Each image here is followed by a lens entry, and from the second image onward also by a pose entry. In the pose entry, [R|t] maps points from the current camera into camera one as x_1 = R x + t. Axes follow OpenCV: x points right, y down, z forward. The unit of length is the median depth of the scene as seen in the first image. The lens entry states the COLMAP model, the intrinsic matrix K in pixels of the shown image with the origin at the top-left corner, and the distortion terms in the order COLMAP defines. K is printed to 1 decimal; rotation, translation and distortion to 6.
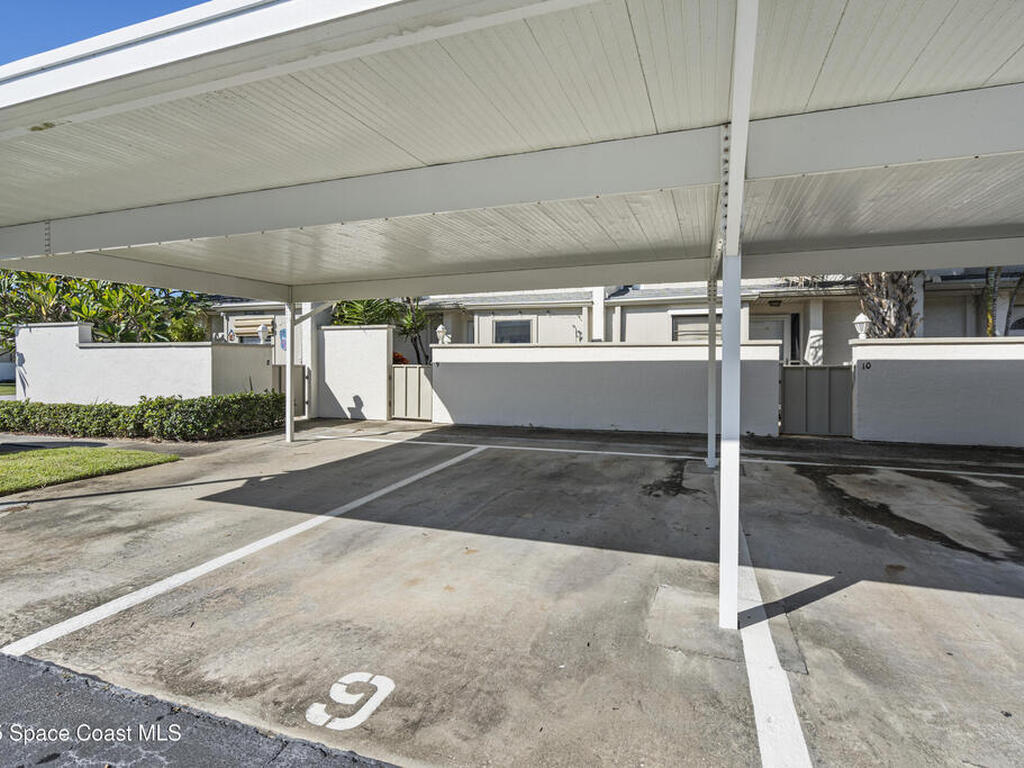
lens RADIAL K [[522.6, 0, 514.8], [0, 522.6, 368.3], [0, 0, 1]] dist [-0.010232, 0.008886]
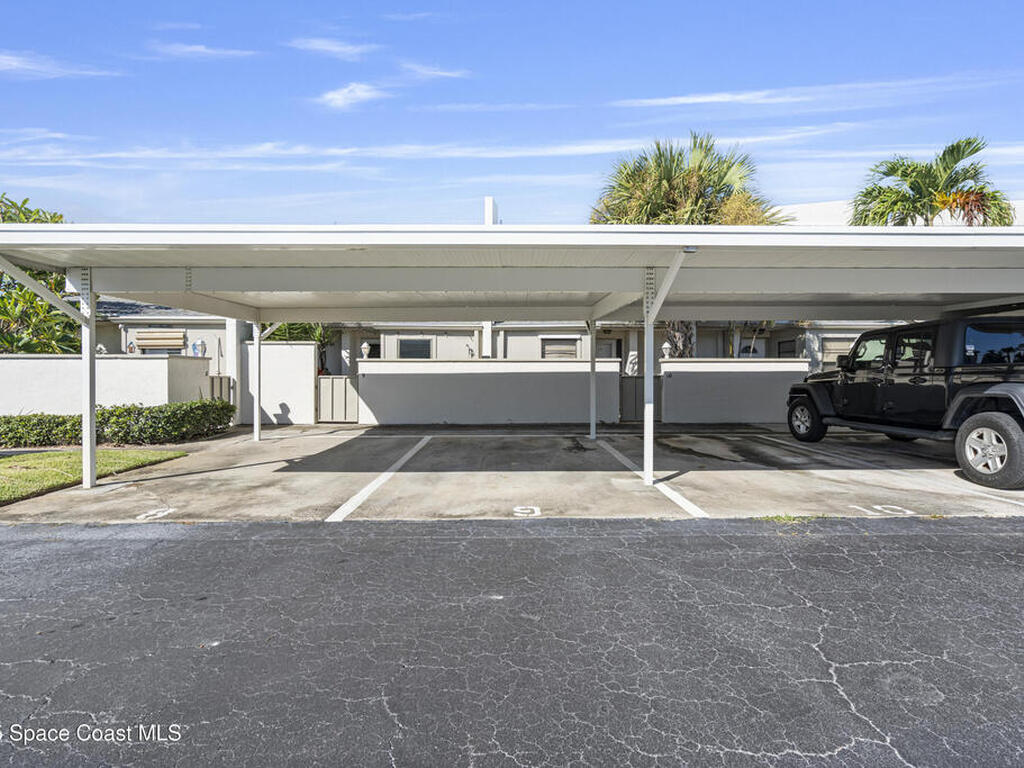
lens RADIAL K [[522.6, 0, 511.6], [0, 522.6, 379.1], [0, 0, 1]] dist [-0.010232, 0.008886]
pose [[0.939579, -0.002999, 0.342319, -0.229981], [0.005190, 0.999971, -0.005485, 0.009053], [-0.342292, 0.006930, 0.939568, -0.234167]]
